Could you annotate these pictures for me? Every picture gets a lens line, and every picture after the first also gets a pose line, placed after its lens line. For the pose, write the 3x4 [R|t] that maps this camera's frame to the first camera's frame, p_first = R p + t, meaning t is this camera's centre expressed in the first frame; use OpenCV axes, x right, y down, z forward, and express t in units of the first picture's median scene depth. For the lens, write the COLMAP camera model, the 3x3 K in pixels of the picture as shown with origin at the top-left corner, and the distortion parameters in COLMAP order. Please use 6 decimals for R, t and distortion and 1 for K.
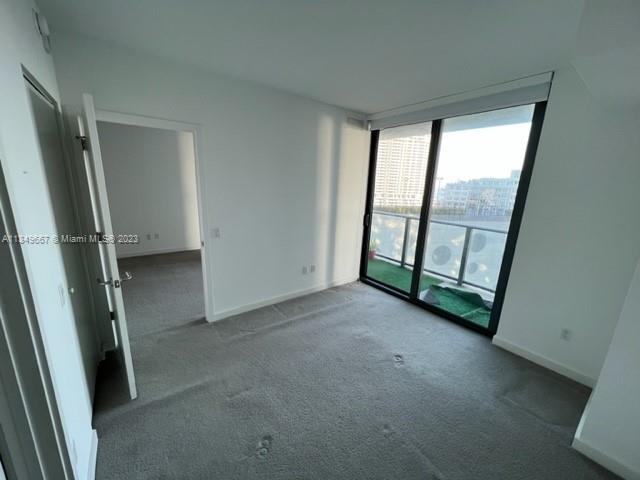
lens RADIAL K [[255.7, 0, 319.7], [0, 255.7, 241.7], [0, 0, 1]] dist [-0.001519, 0.000532]
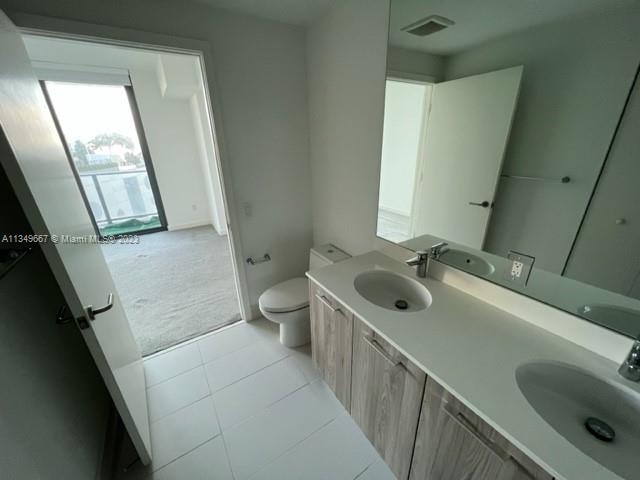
lens RADIAL K [[255.7, 0, 319.7], [0, 255.7, 241.7], [0, 0, 1]] dist [-0.001519, 0.000532]
pose [[0.075393, -0.408335, 0.909713, -0.888589], [0.250452, 0.890819, 0.379098, 0.055825], [-0.965189, 0.199258, 0.169430, -0.291012]]
